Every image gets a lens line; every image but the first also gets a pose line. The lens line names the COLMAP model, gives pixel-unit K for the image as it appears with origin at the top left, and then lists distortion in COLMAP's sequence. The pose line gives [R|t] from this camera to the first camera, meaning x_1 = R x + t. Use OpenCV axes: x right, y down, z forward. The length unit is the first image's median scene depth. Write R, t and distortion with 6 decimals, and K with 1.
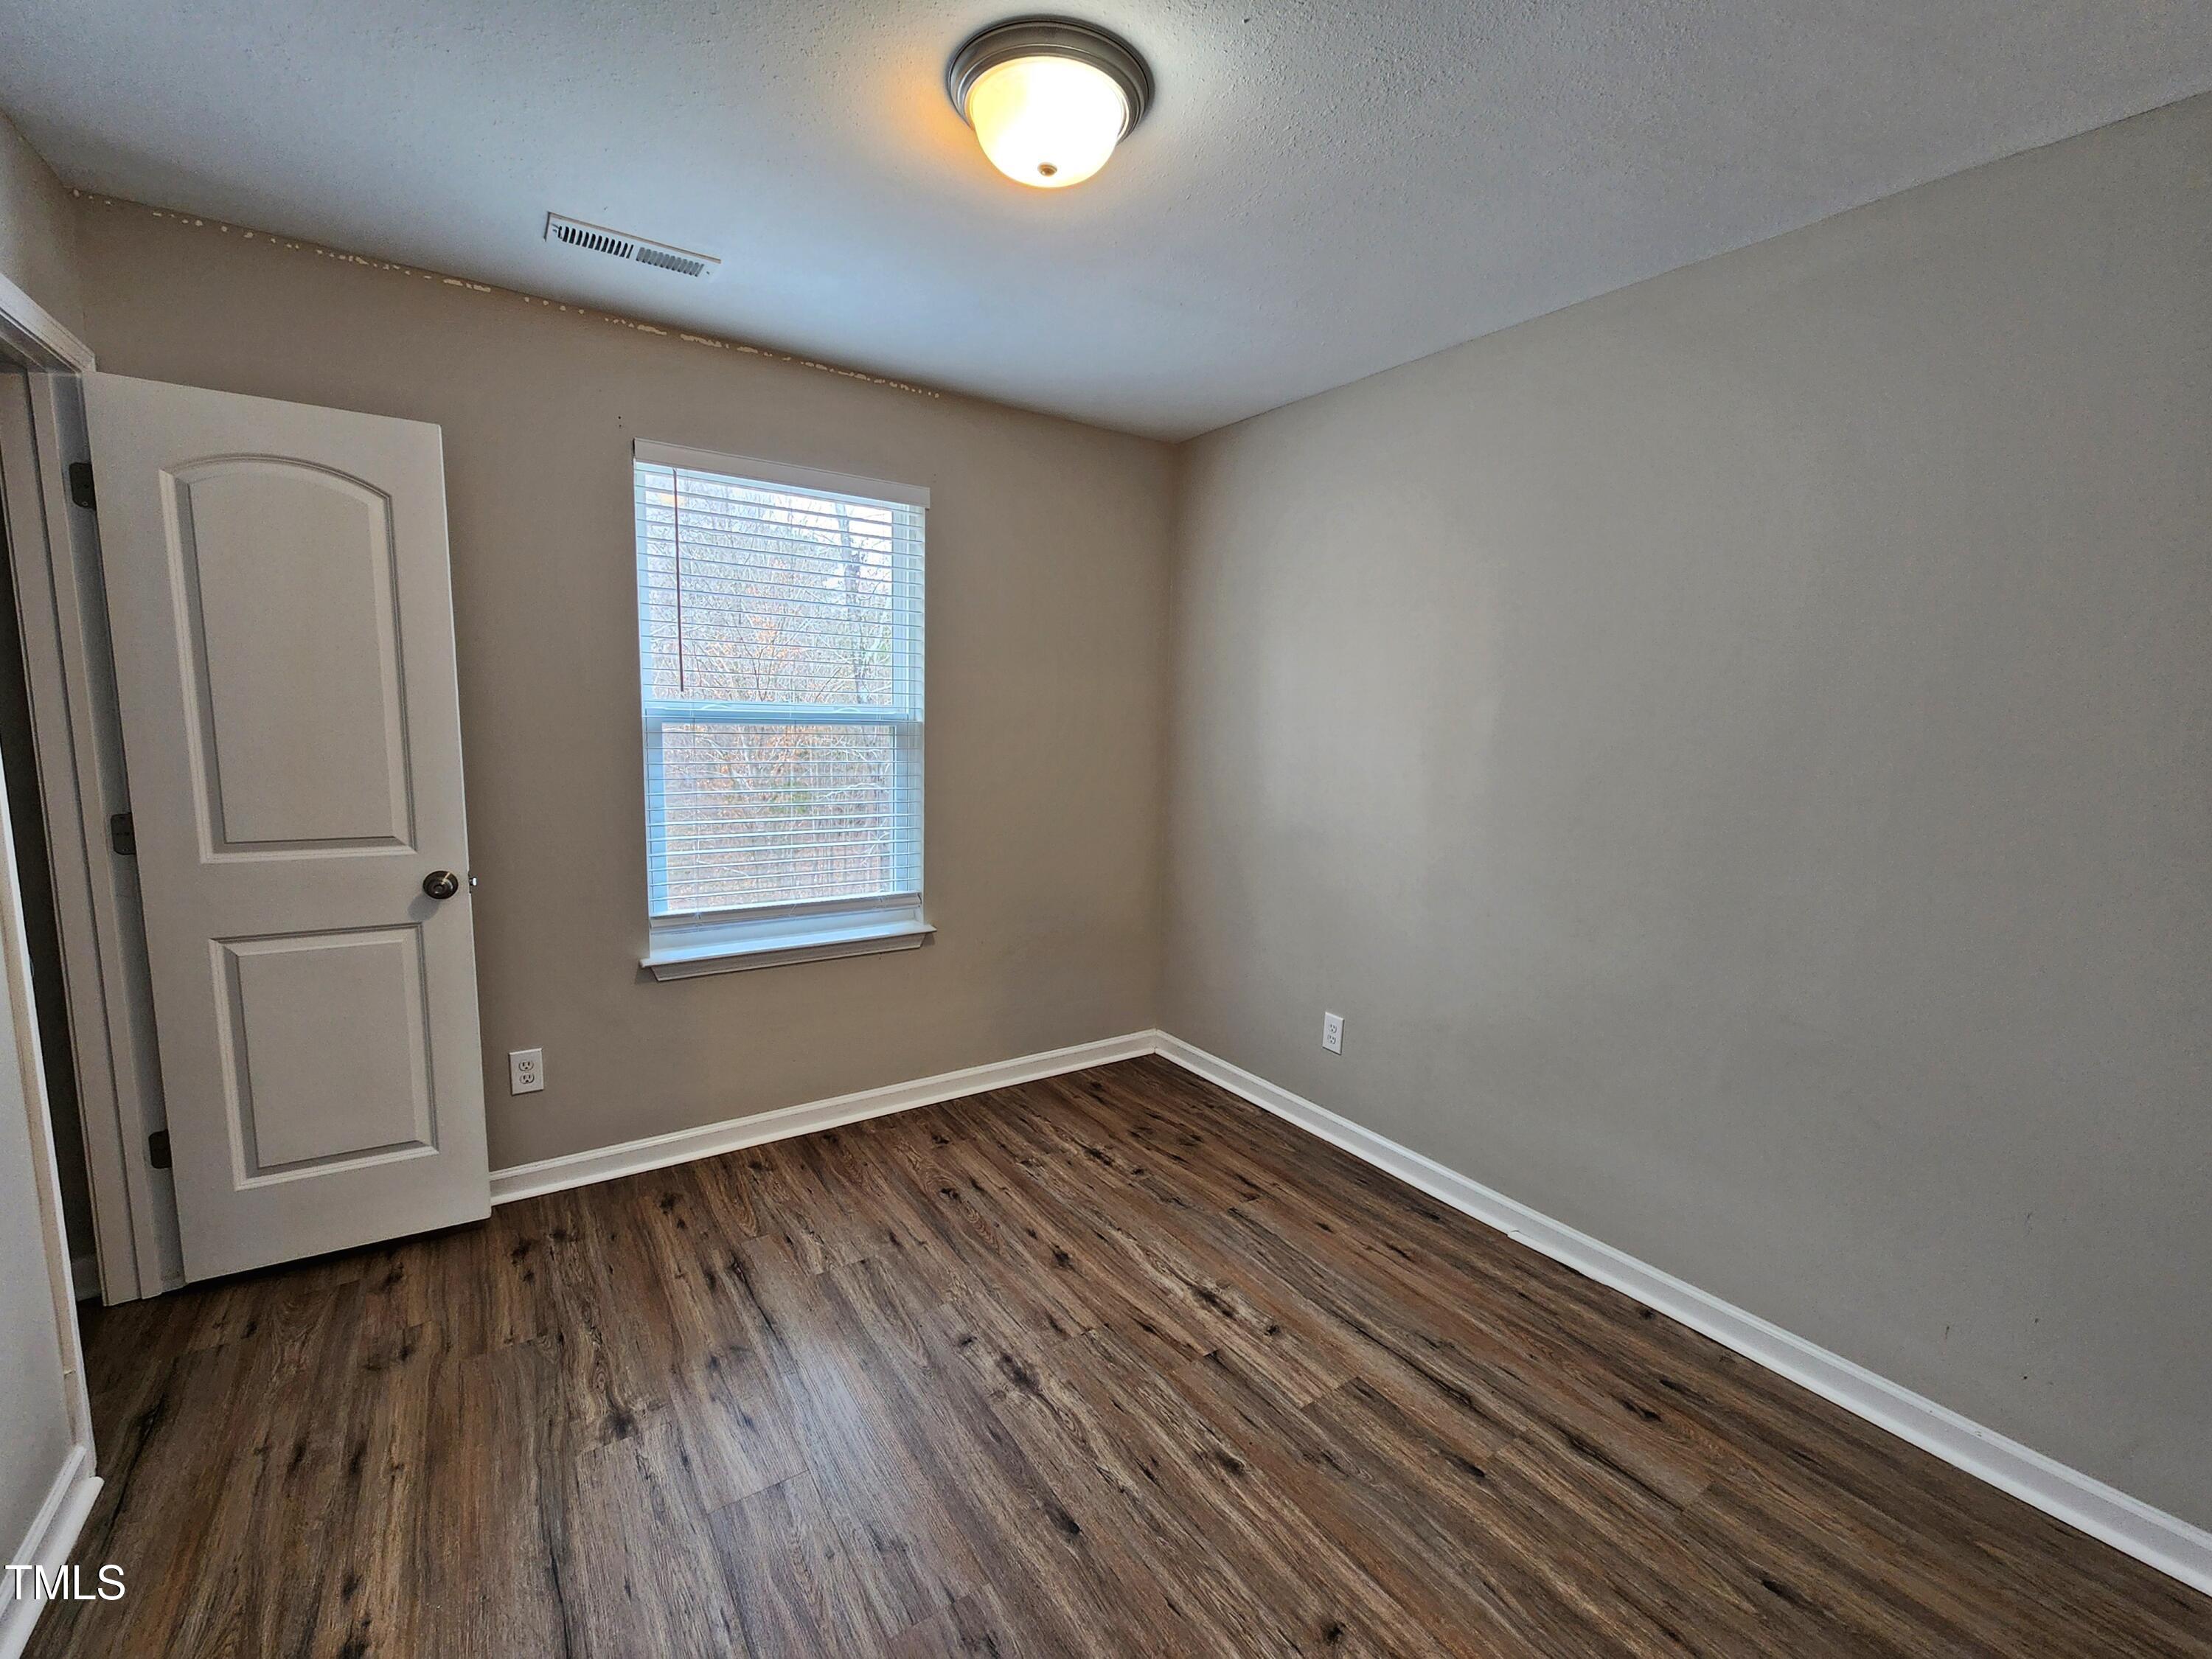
lens RADIAL K [[916.6, 0, 1092.8], [0, 916.6, 831.6], [0, 0, 1]] dist [0.000663, 0.000817]
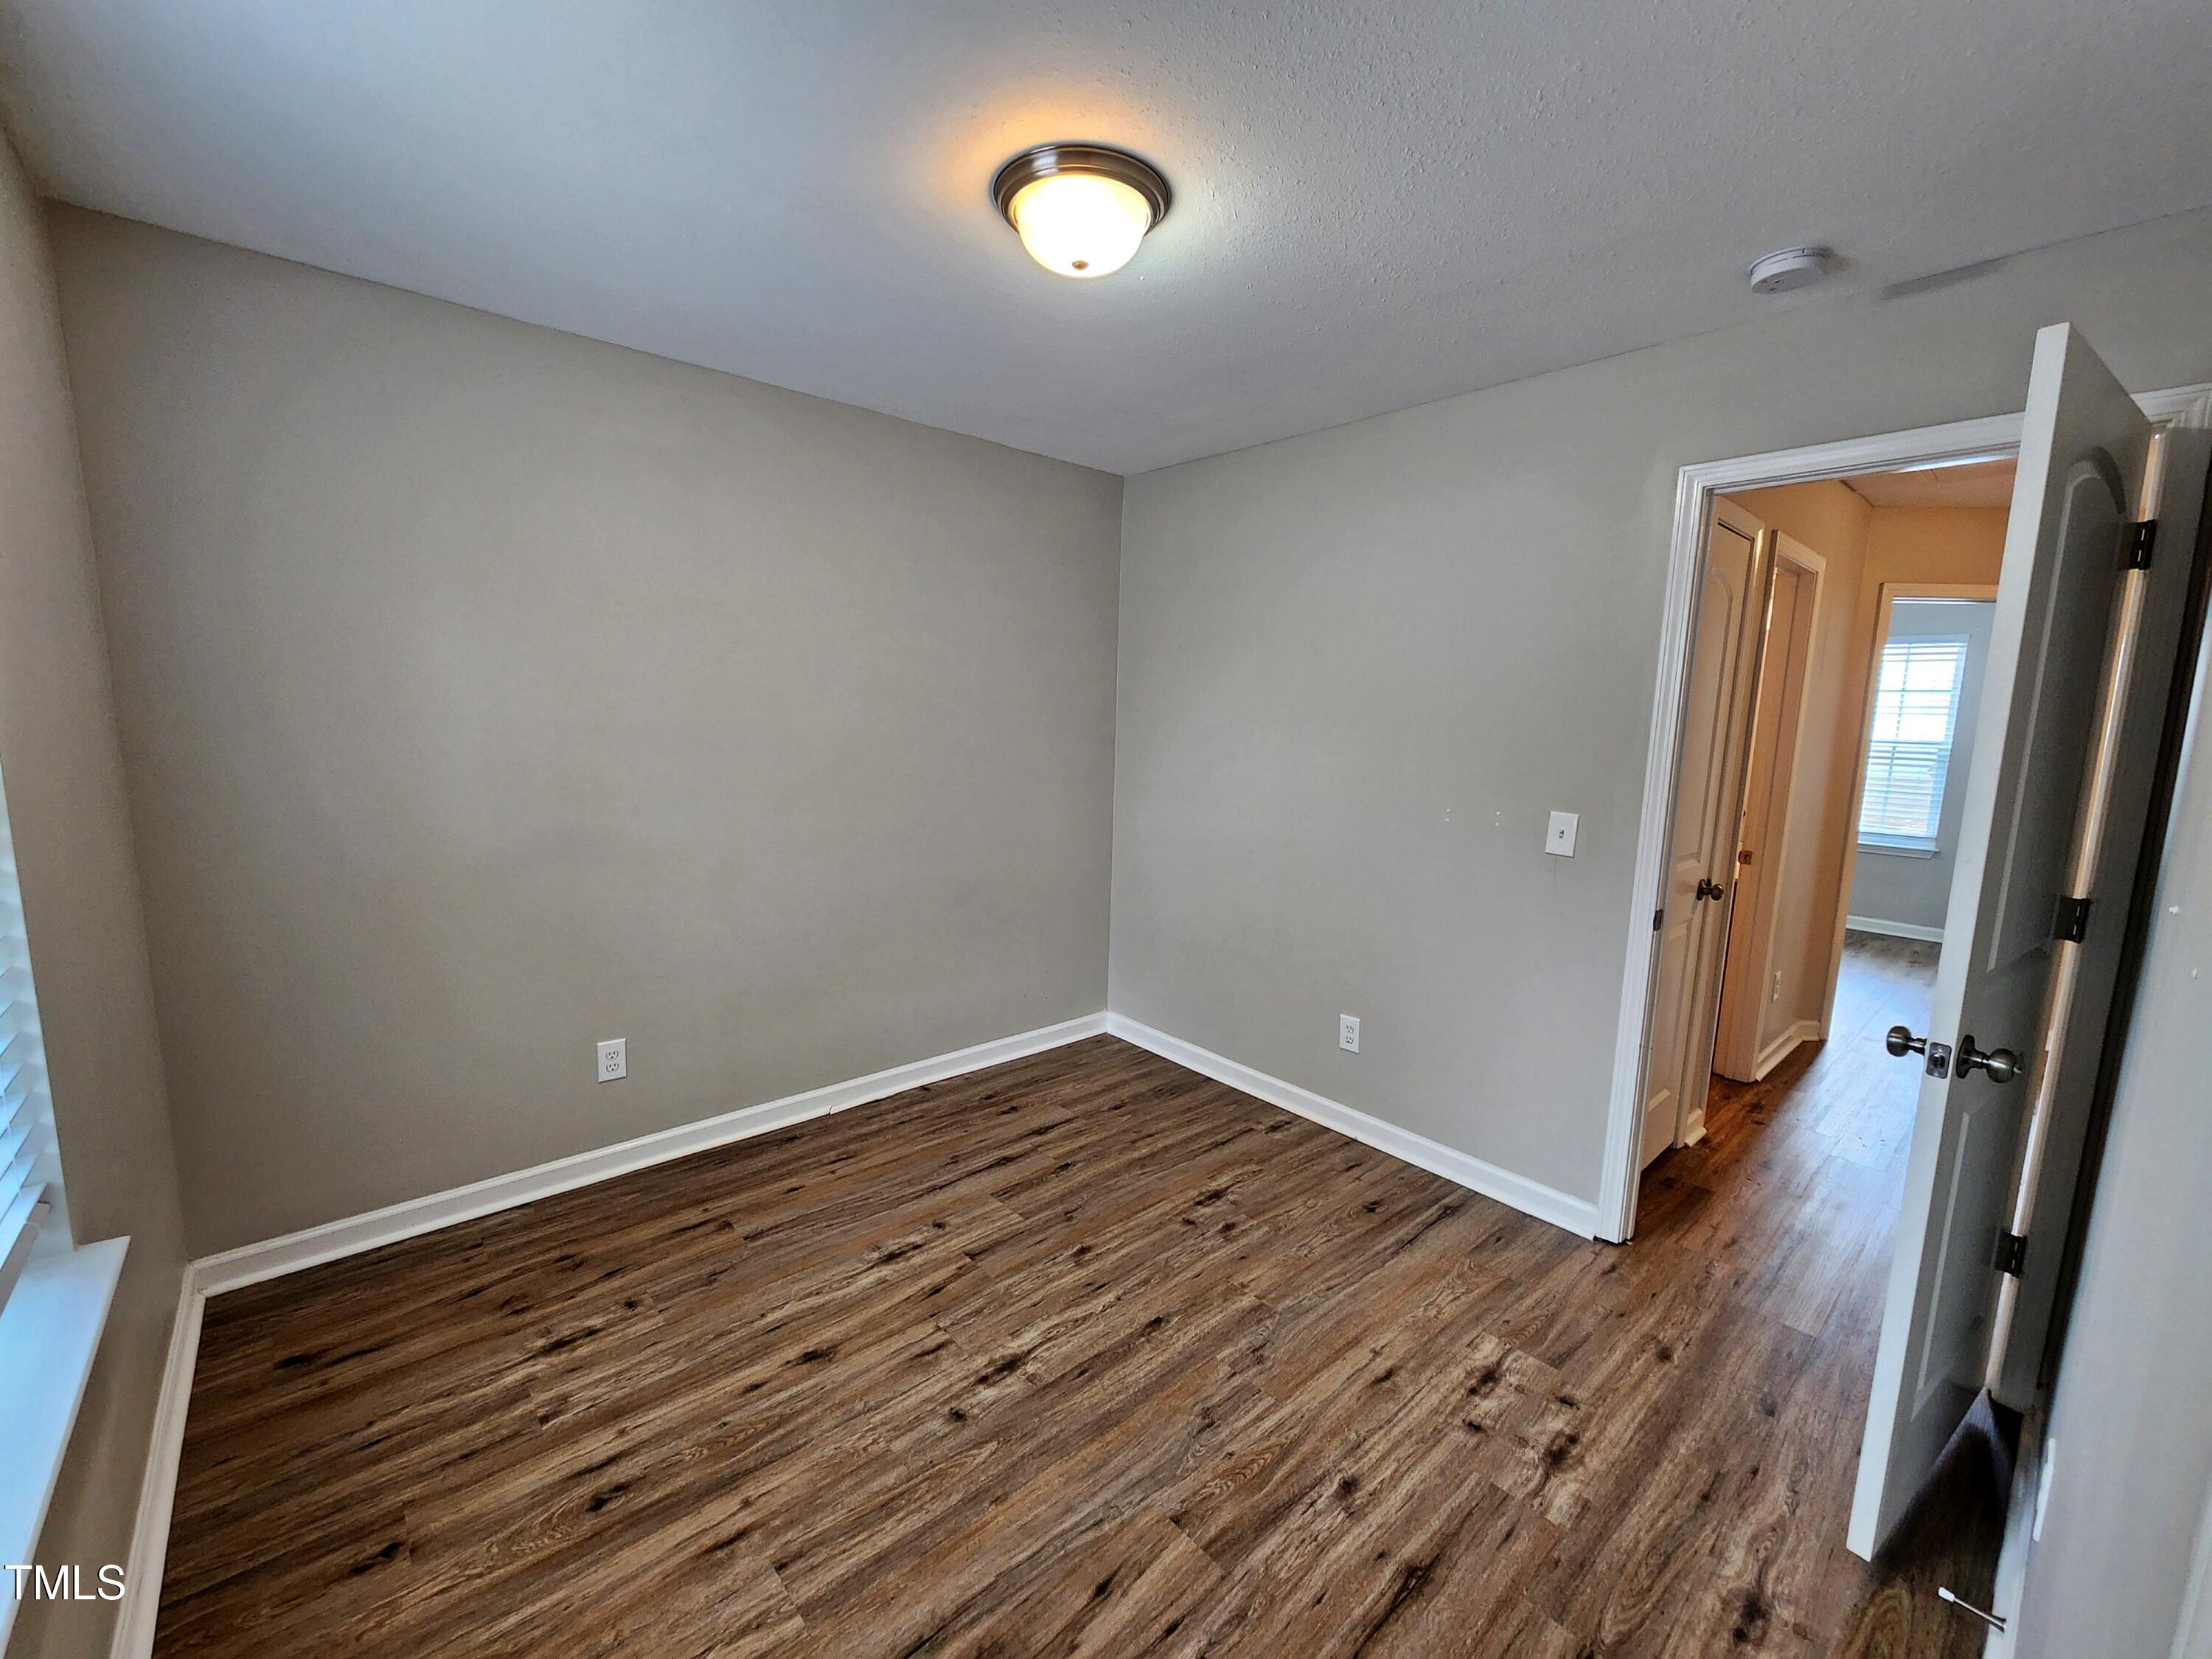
lens RADIAL K [[916.6, 0, 1092.8], [0, 916.6, 831.6], [0, 0, 1]] dist [0.000663, 0.000817]
pose [[-0.125289, -0.164305, 0.978420, -0.915580], [0.103995, 0.978584, 0.177649, -0.155485], [-0.986655, 0.124008, -0.105519, 0.855981]]
